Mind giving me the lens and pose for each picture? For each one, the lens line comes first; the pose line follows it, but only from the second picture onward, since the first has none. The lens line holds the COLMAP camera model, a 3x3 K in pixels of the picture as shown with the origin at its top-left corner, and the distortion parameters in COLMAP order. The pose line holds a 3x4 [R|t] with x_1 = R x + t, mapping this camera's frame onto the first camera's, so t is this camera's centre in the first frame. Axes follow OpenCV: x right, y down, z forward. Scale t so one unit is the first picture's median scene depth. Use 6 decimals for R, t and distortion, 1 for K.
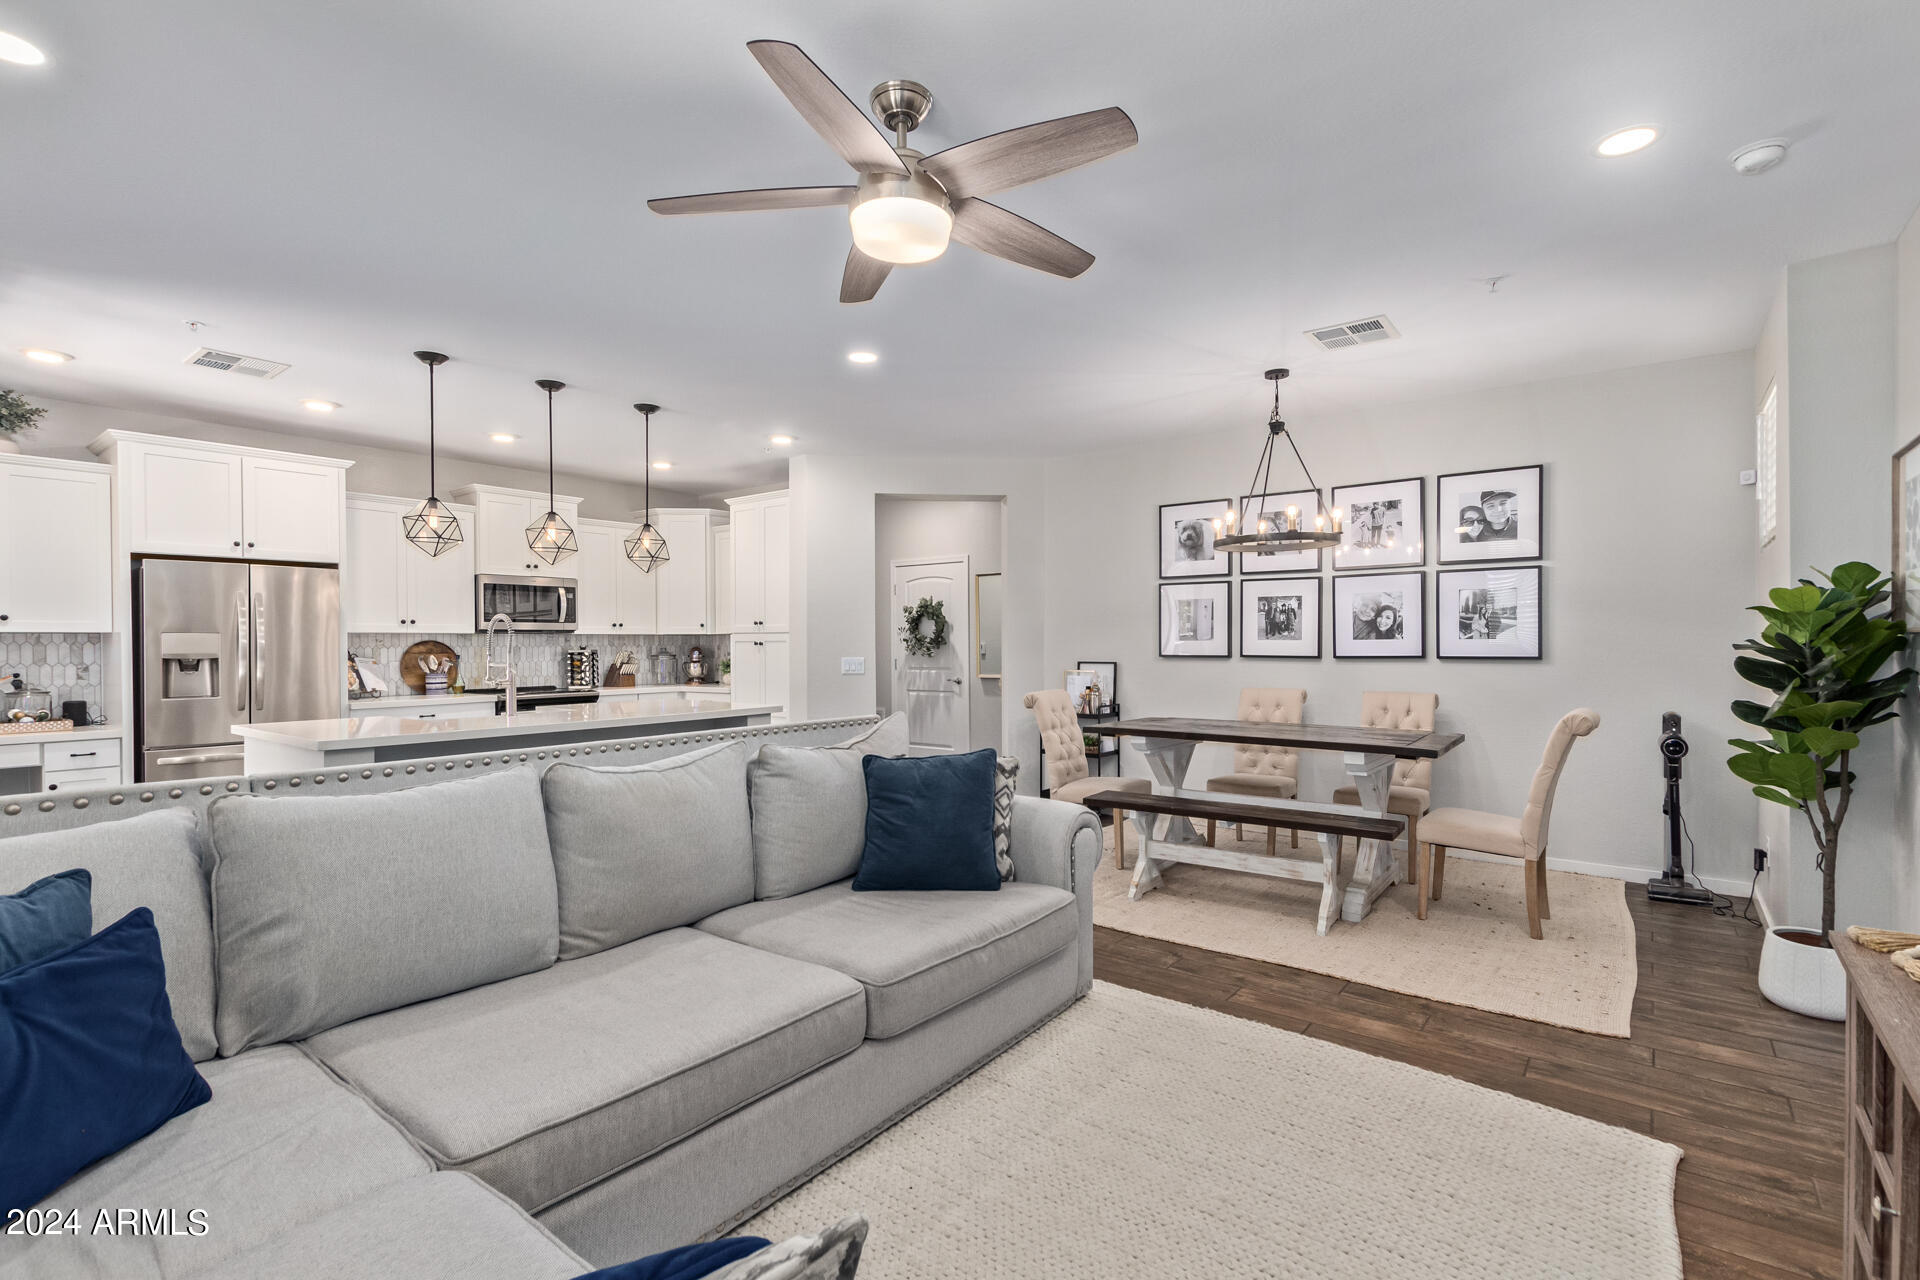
lens RADIAL K [[885.3, 0, 981.4], [0, 885.3, 650.5], [0, 0, 1]] dist [0.008883, -0.002466]
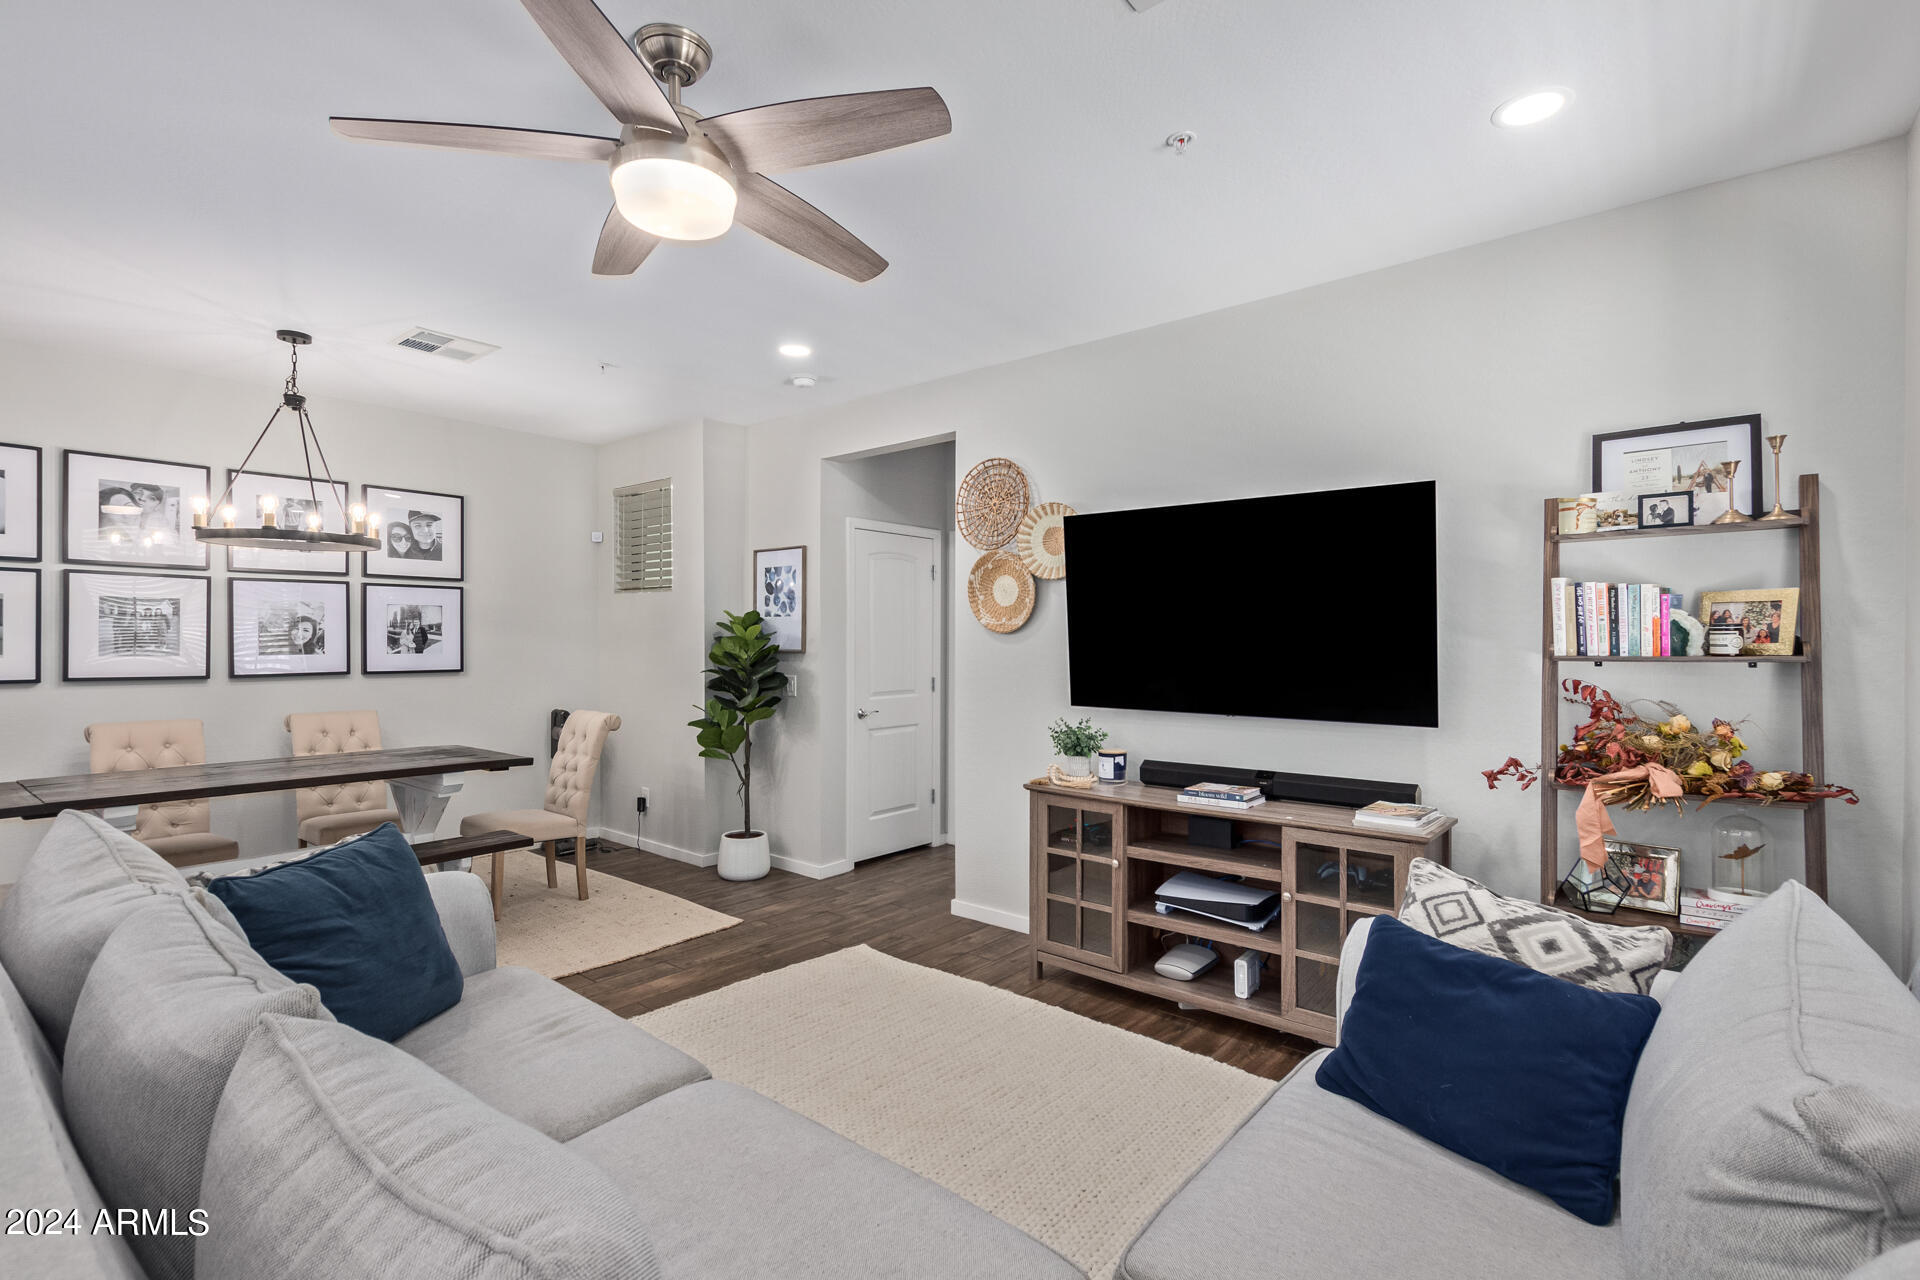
lens RADIAL K [[885.3, 0, 960.3], [0, 885.3, 646.5], [0, 0, 1]] dist [0.008883, -0.002466]
pose [[0.044523, -0.003376, 0.999003, -0.394789], [0.007907, 0.999964, 0.003027, -0.017517], [-0.998977, 0.007765, 0.044548, 0.289320]]
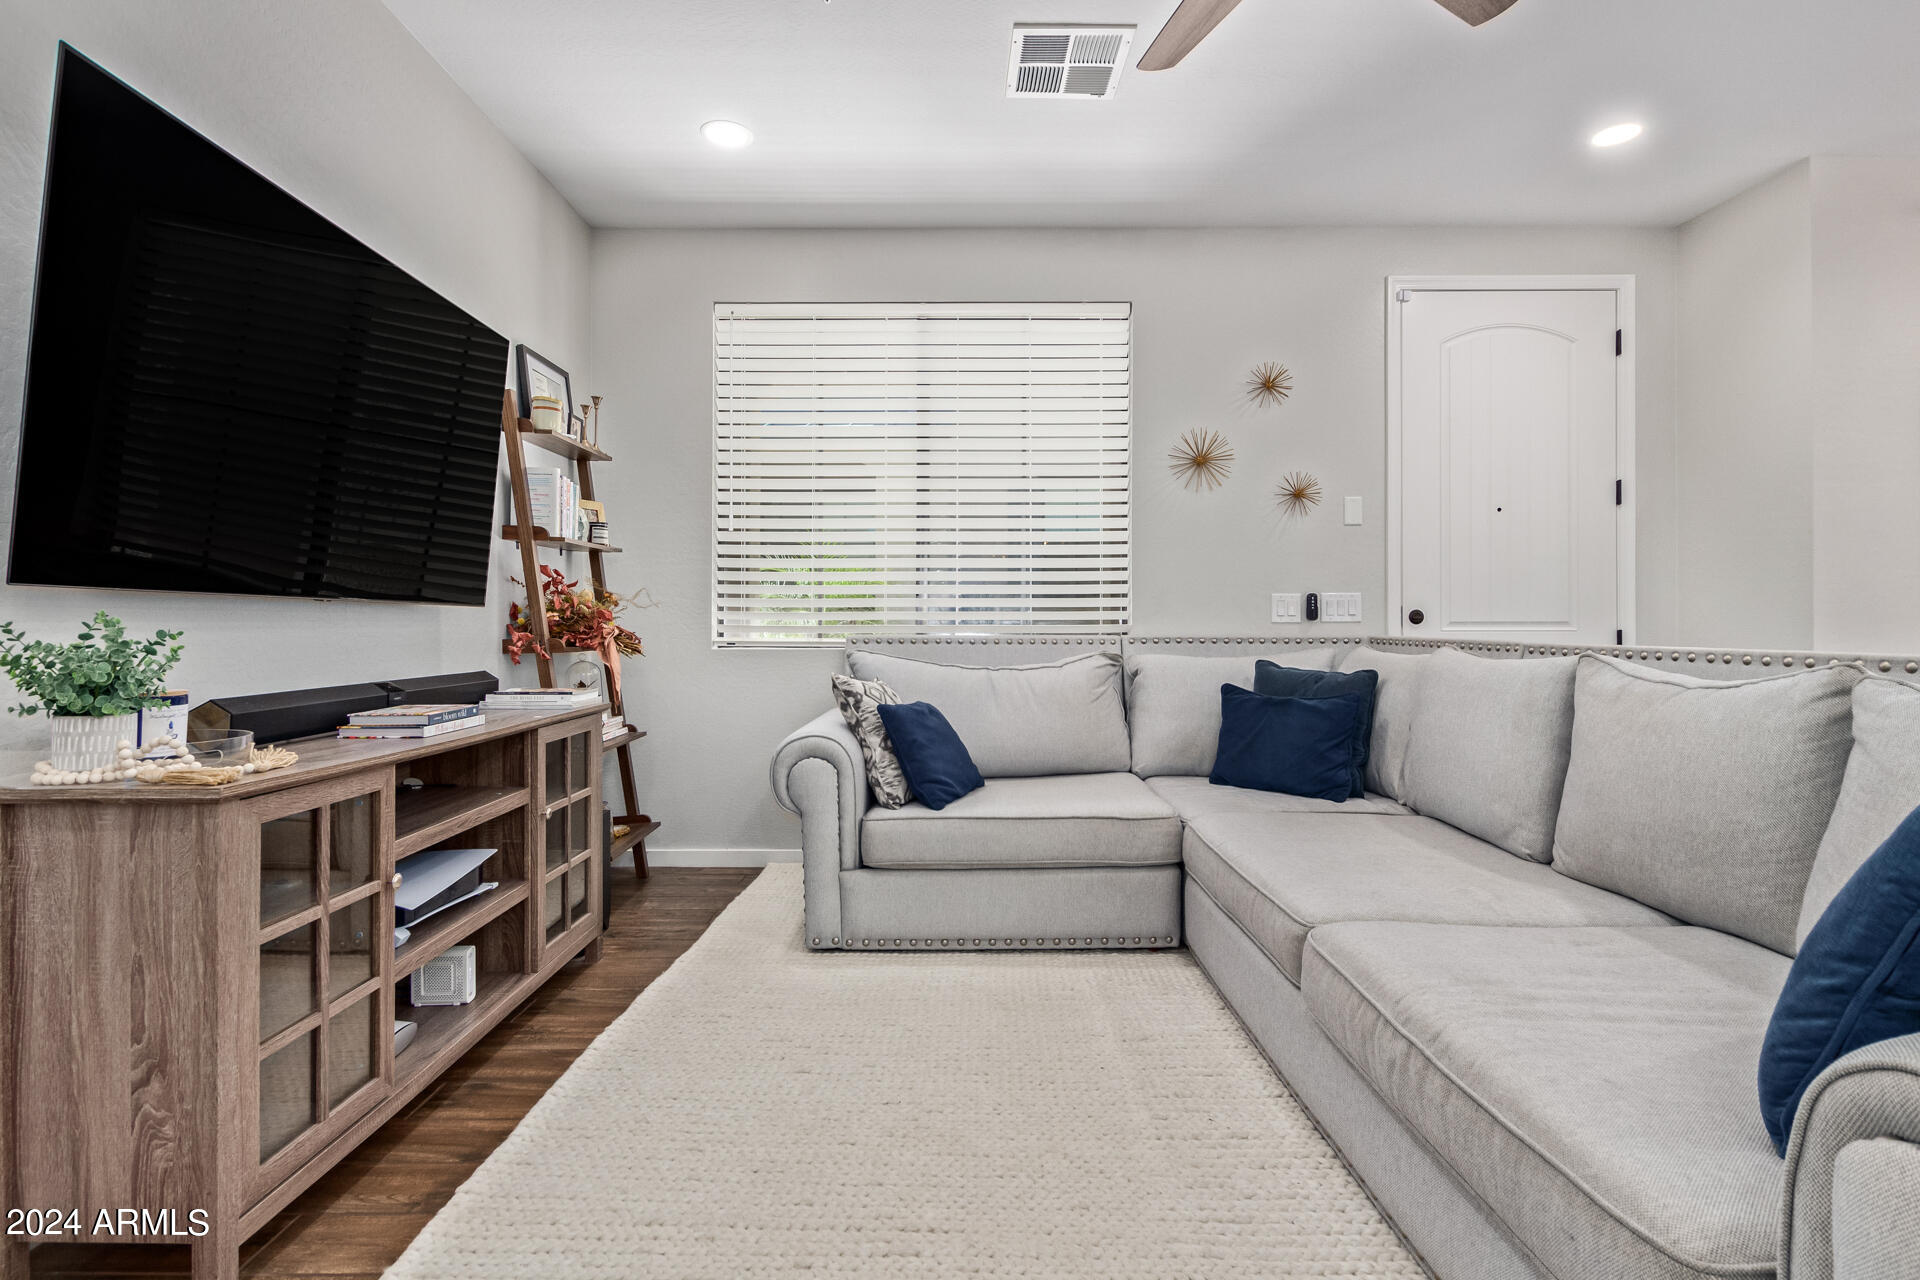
lens RADIAL K [[932.8, 0, 954.0], [0, 932.8, 604.7], [0, 0, 1]] dist [0.009657, 0.000514]
pose [[-0.792153, -0.010072, -0.610240, 0.257829], [-0.003291, 0.999920, -0.012231, 0.039263], [0.610314, -0.007680, -0.792122, 0.587484]]
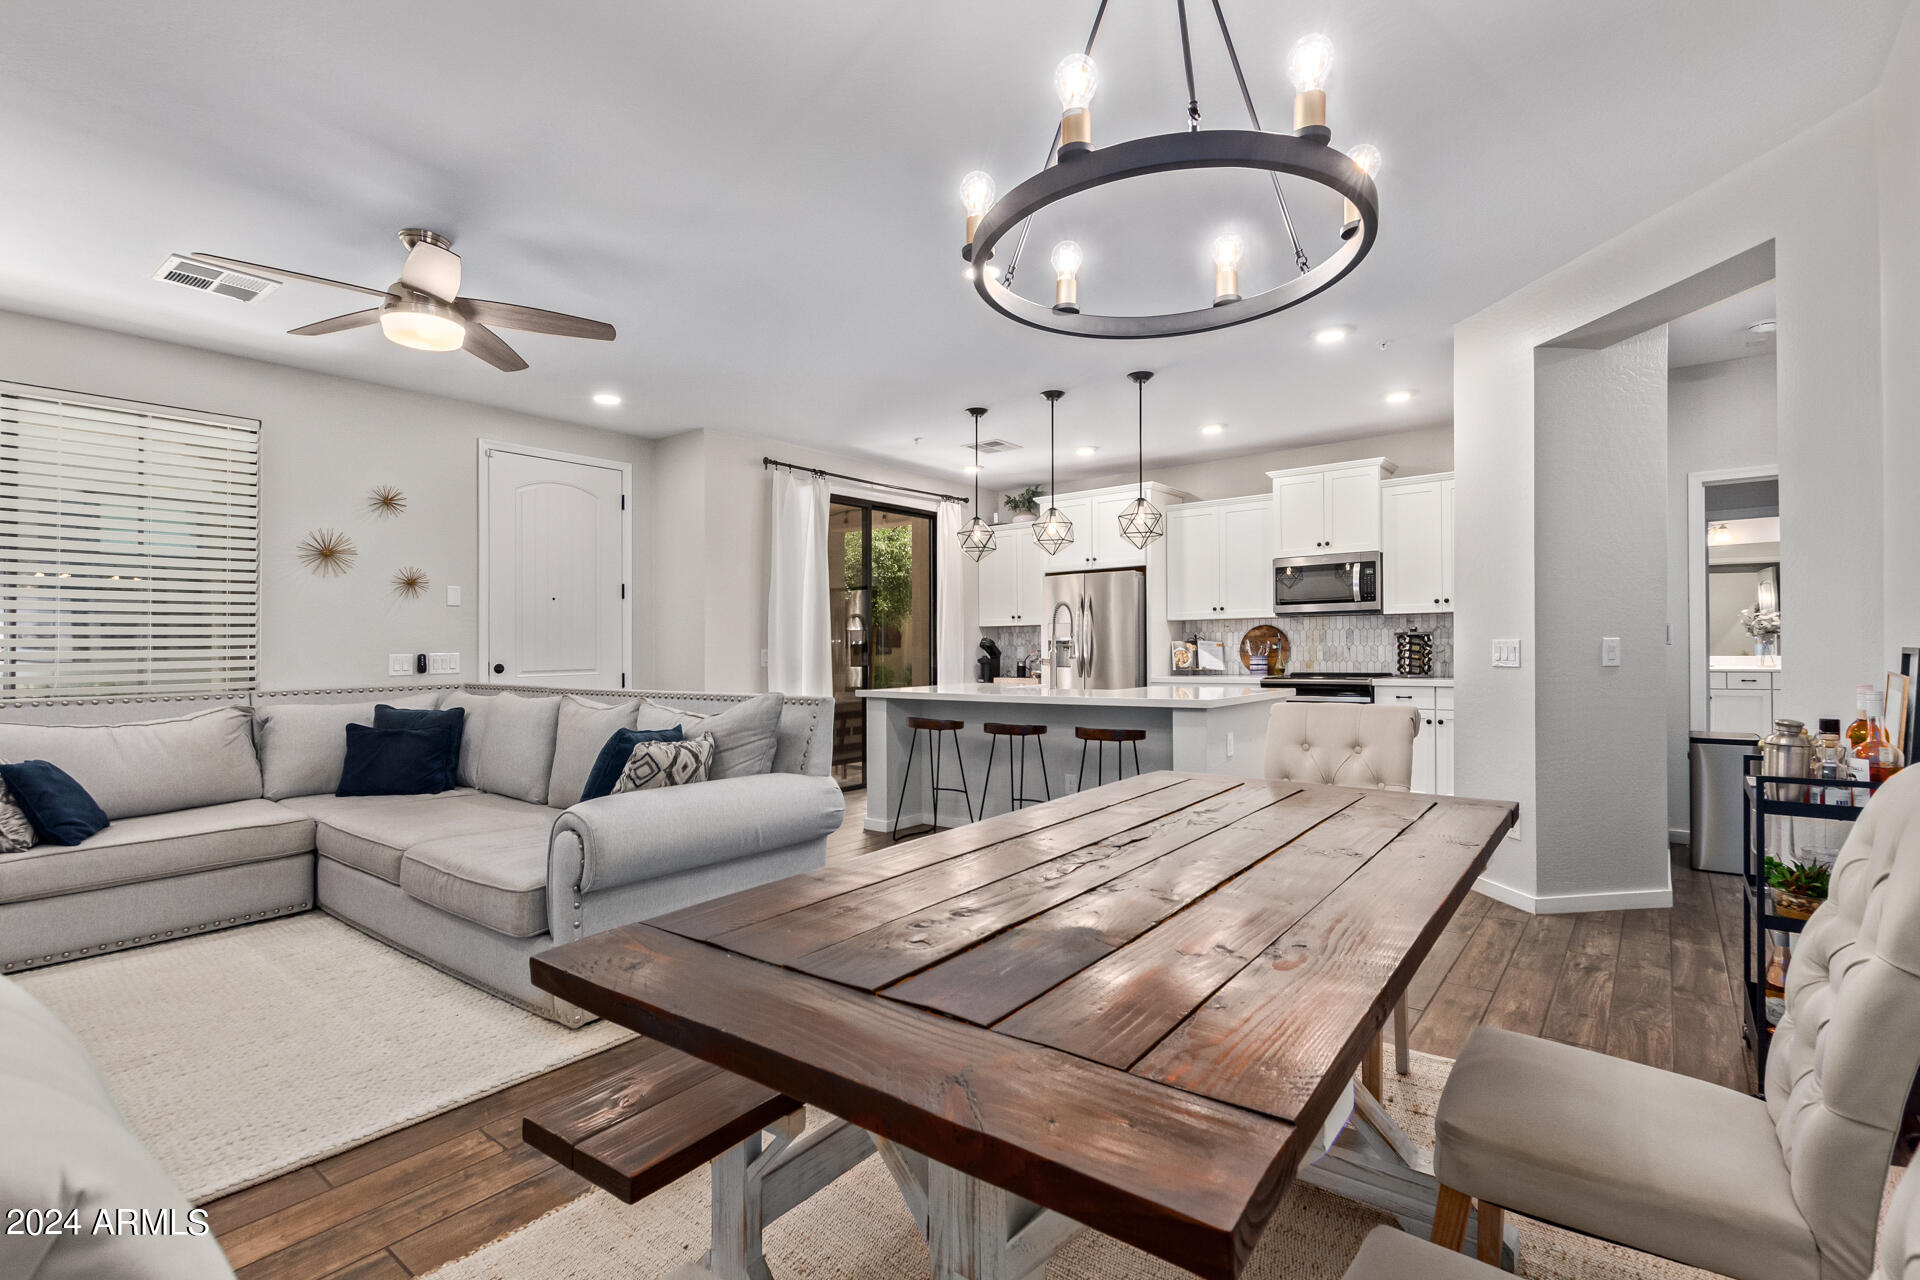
lens RADIAL K [[885.3, 0, 971.0], [0, 885.3, 637.1], [0, 0, 1]] dist [0.008883, -0.002466]
pose [[-0.014114, -0.006086, -0.999882, 0.544738], [0.002657, 0.999978, -0.006124, 0.010828], [0.999897, -0.002744, -0.014097, 0.788093]]
